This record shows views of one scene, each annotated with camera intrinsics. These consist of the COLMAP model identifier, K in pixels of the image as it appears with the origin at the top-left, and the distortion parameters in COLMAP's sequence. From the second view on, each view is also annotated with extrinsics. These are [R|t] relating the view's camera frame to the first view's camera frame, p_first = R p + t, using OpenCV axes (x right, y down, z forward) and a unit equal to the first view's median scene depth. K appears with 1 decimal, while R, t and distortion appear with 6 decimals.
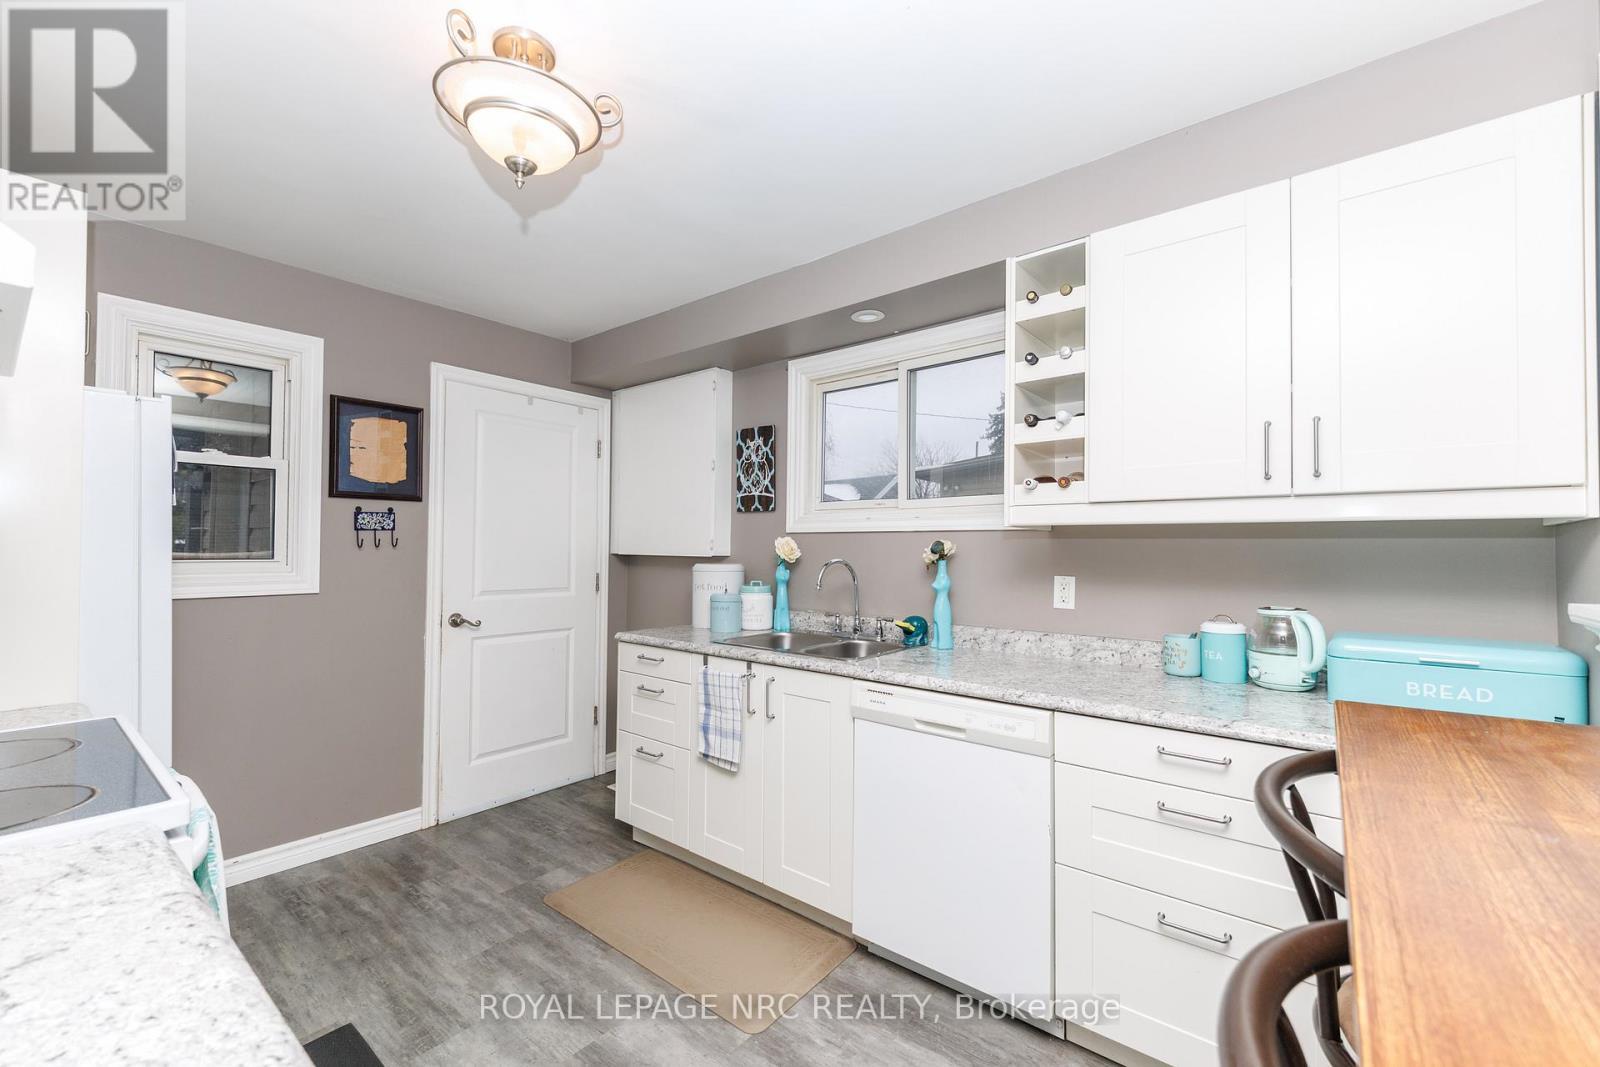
lens RADIAL K [[653.1, 0, 780.2], [0, 653.1, 528.4], [0, 0, 1]] dist [0.000152, -0.001405]
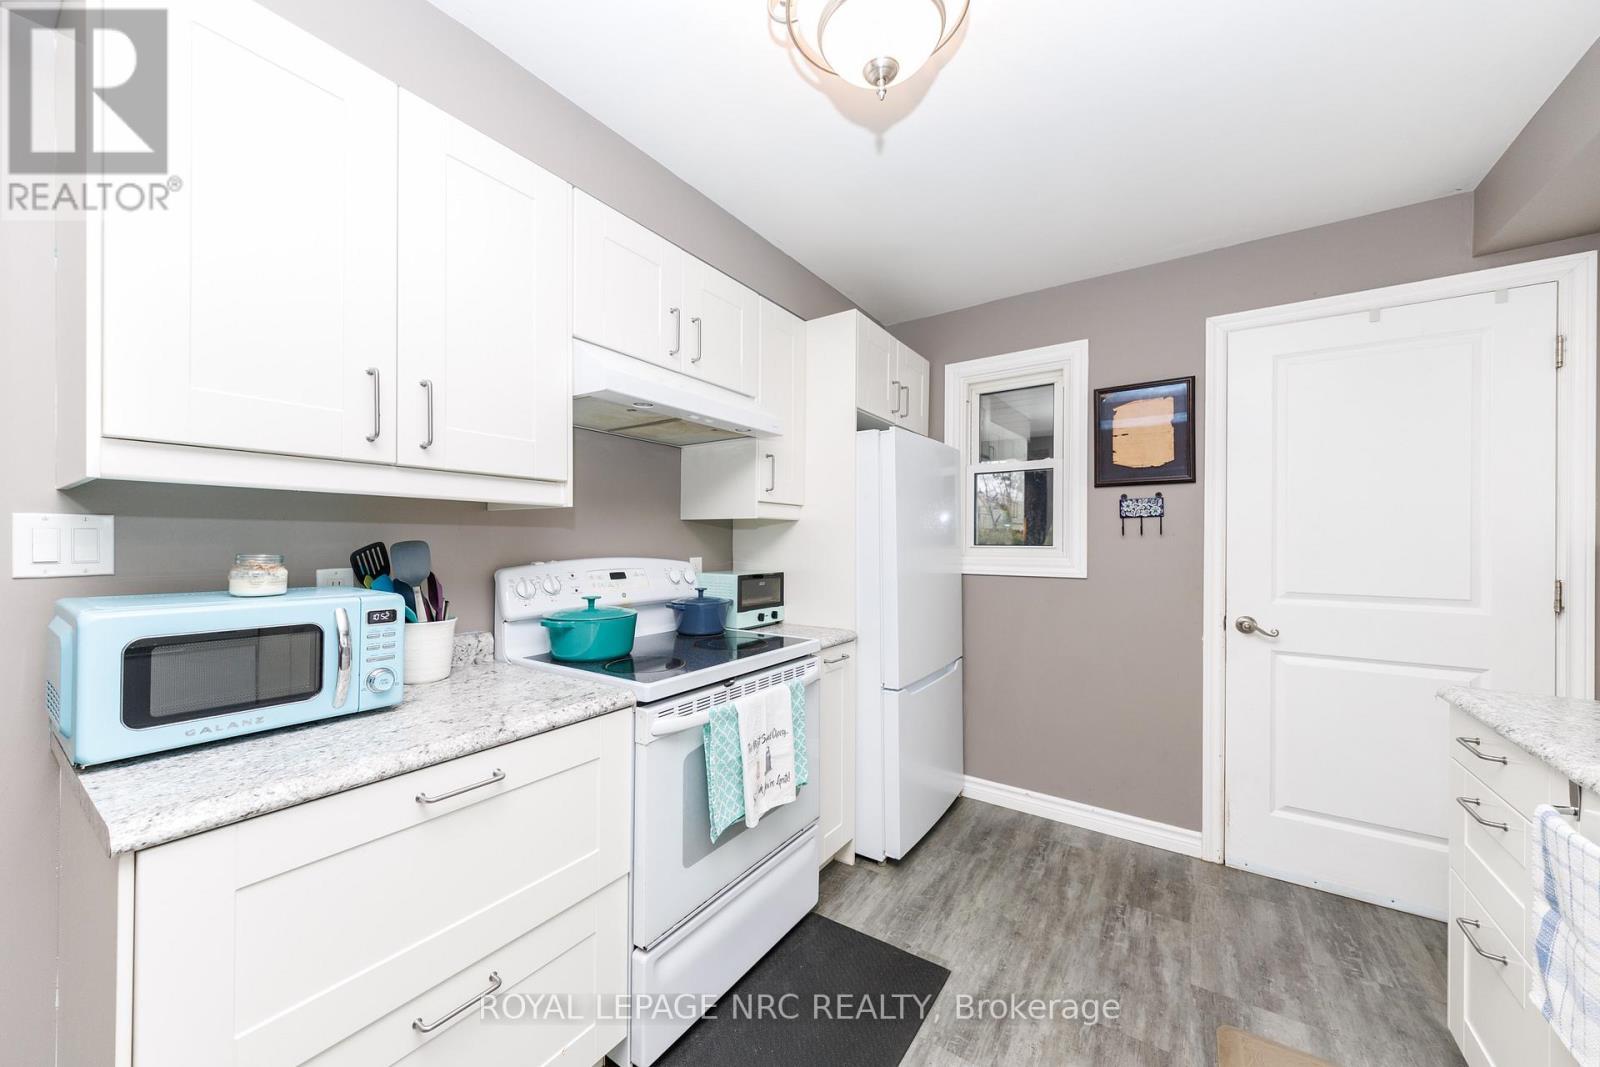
lens RADIAL K [[574.2, 0, 796.5], [0, 574.2, 534.6], [0, 0, 1]] dist [0.002634, -0.002146]
pose [[0.103875, -0.015791, -0.994465, 0.218068], [0.026174, 0.999571, -0.013138, 0.033897], [0.994246, -0.024665, 0.104244, 0.532545]]
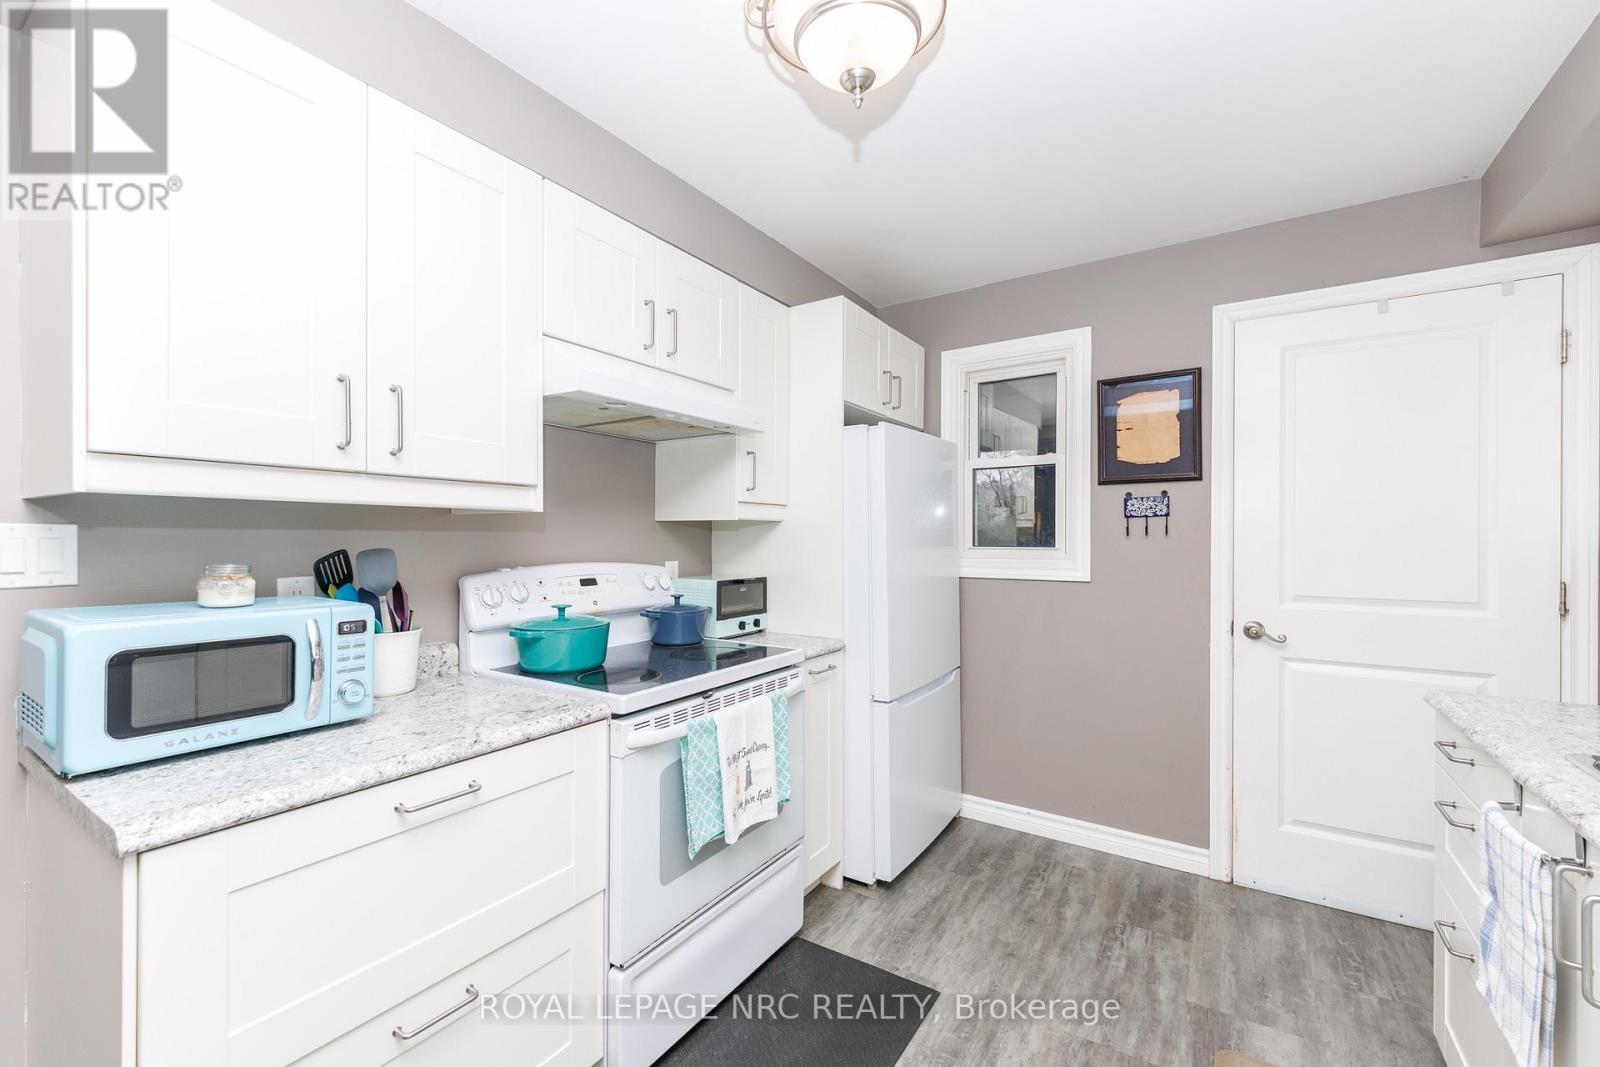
lens RADIAL K [[653.1, 0, 797.3], [0, 653.1, 531.5], [0, 0, 1]] dist [0.000152, -0.001405]
pose [[0.121418, -0.015150, -0.992486, 0.284569], [0.029768, 0.999489, -0.011616, 0.025023], [0.992155, -0.028134, 0.121807, 0.535586]]
